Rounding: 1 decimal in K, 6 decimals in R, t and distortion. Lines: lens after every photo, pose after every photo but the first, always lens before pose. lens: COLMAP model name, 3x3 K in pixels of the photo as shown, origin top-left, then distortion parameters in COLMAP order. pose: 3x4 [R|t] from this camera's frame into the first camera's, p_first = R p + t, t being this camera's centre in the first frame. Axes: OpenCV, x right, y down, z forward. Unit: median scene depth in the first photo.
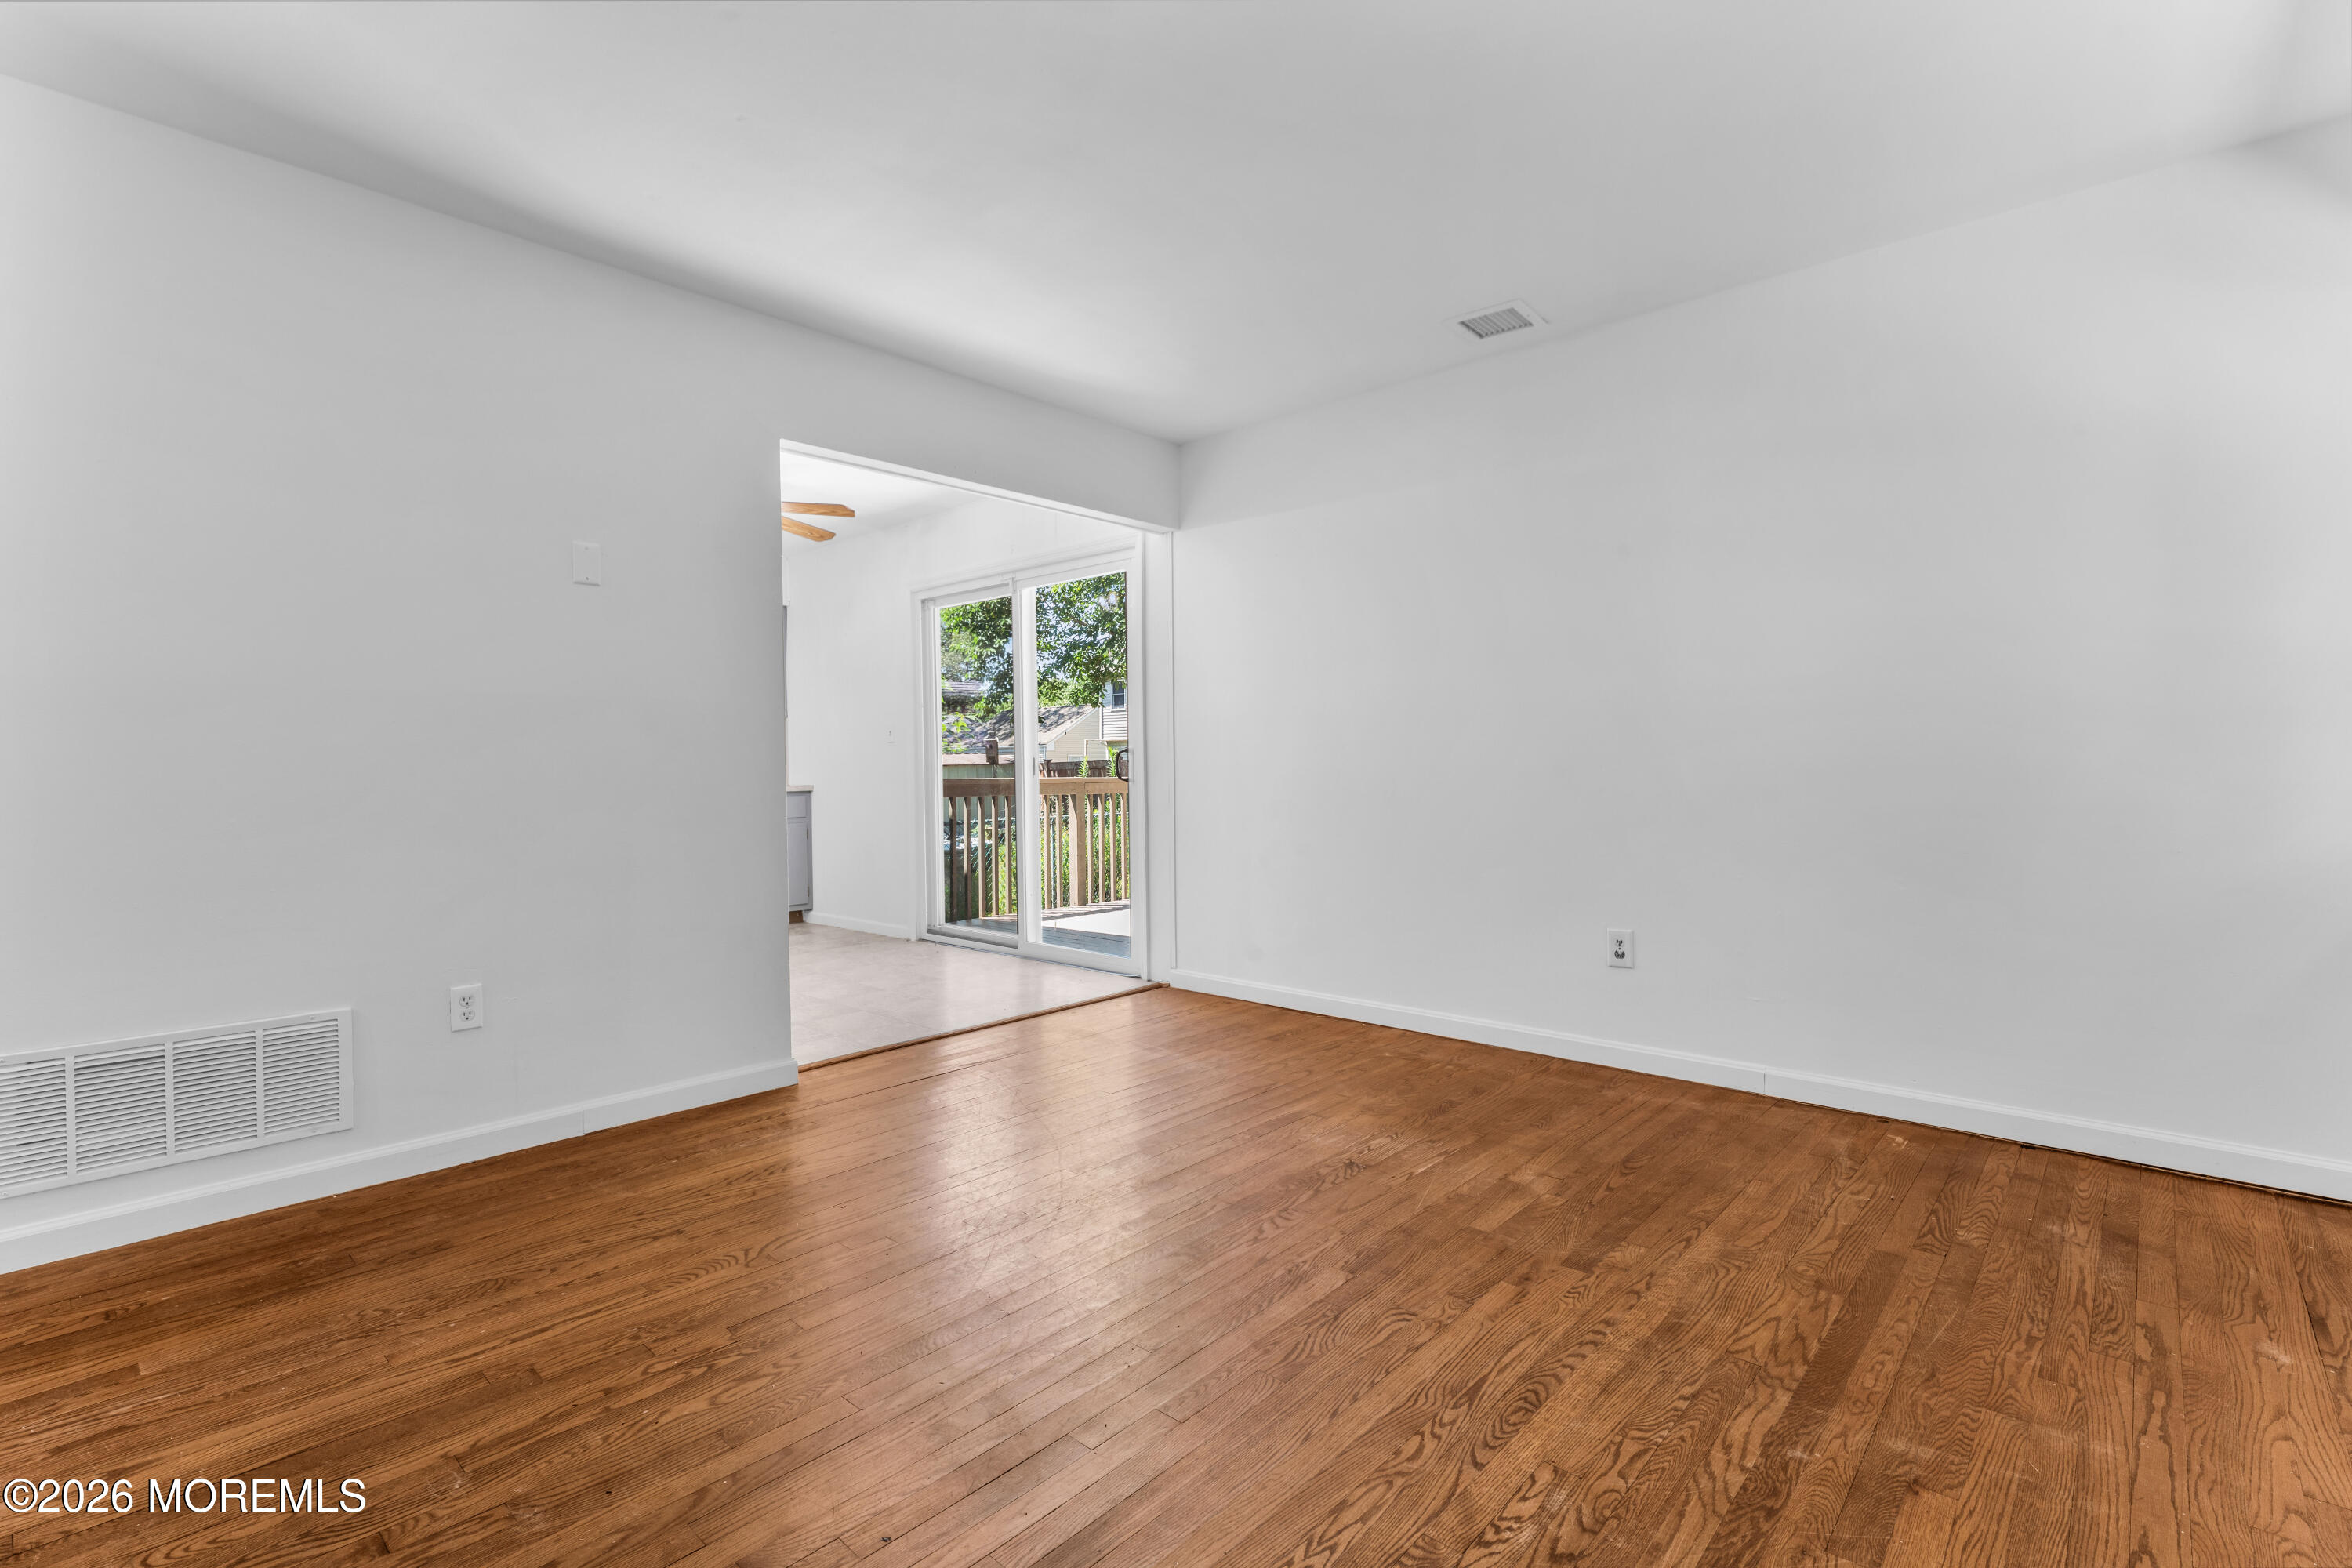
lens RADIAL K [[1039.0, 0, 1146.9], [0, 1039.0, 780.8], [0, 0, 1]] dist [-0.001441, -0.000041]
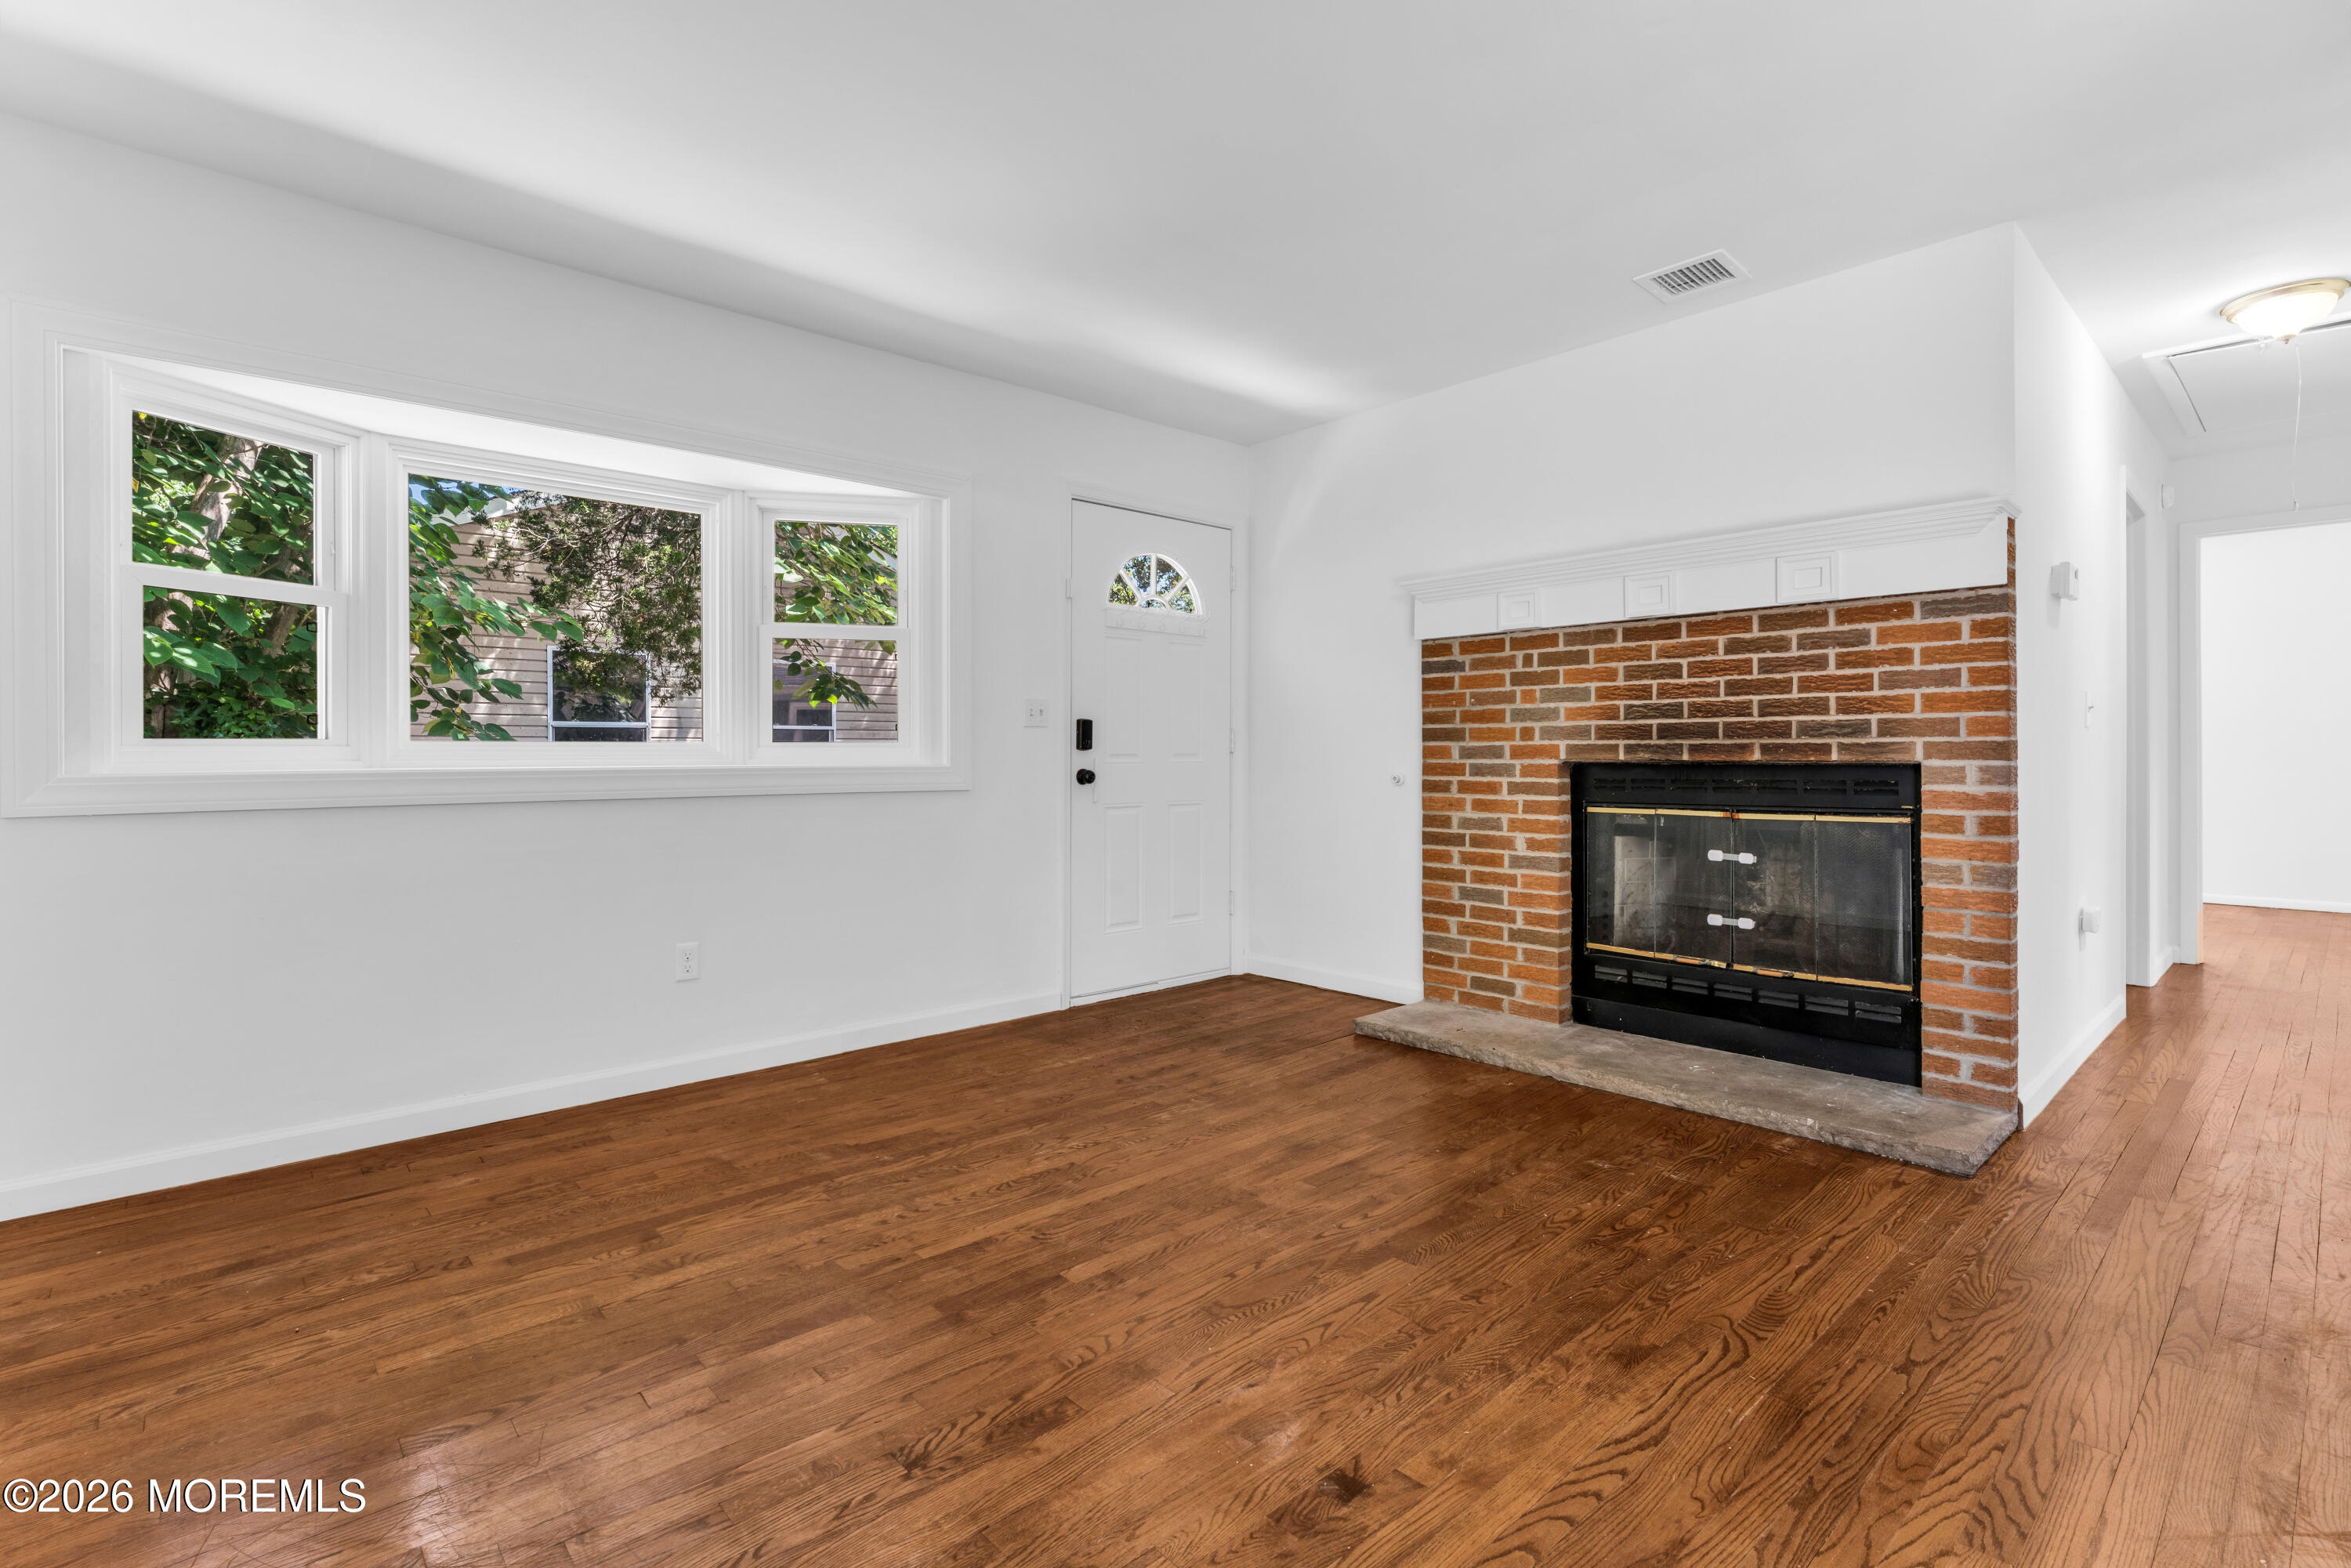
lens RADIAL K [[1125.1, 0, 1183.3], [0, 1125.1, 754.8], [0, 0, 1]] dist [0.000169, 0.000070]
pose [[-0.998385, 0.012962, 0.055318, 0.013746], [0.013580, 0.999849, 0.010807, -0.023899], [-0.055169, 0.011540, -0.998410, 1.827804]]
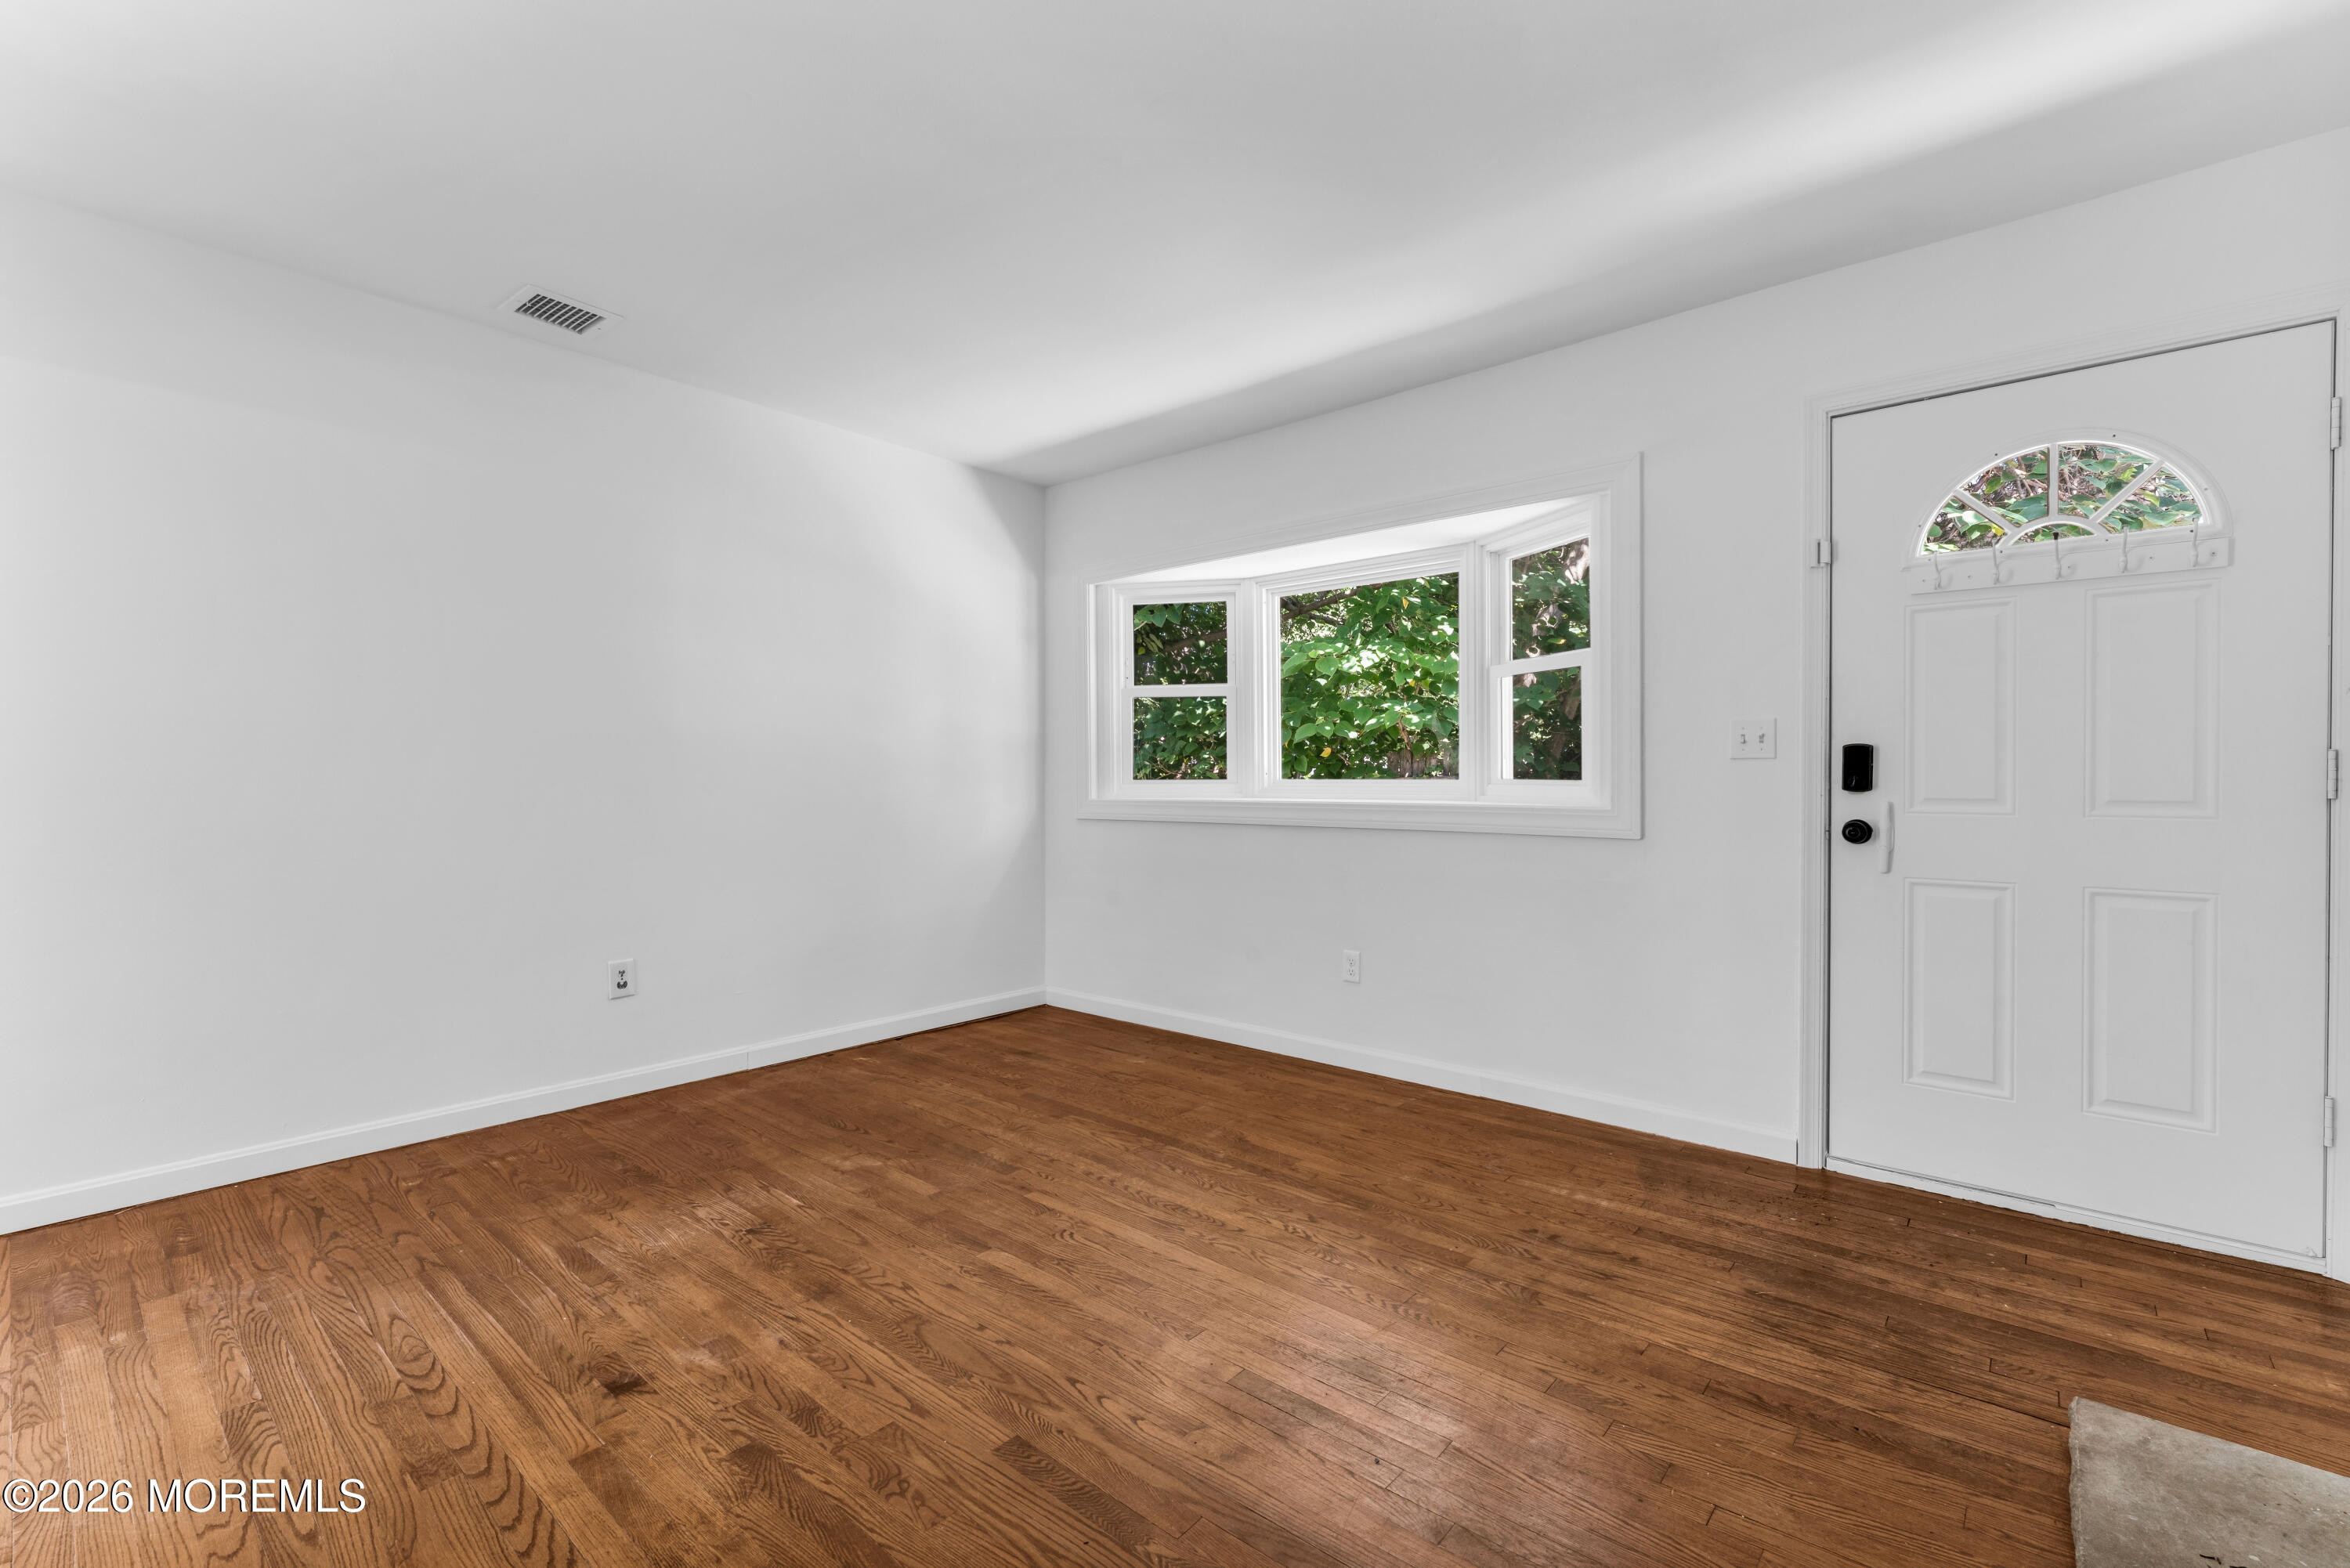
lens RADIAL K [[1038.0, 0, 1146.0], [0, 1038.0, 780.8], [0, 0, 1]] dist [-0.001441, -0.000041]
pose [[-0.021088, 0.005457, 0.999763, -0.851673], [0.013157, 0.999900, -0.005181, -0.029851], [-0.999691, 0.013044, -0.021158, 0.755785]]
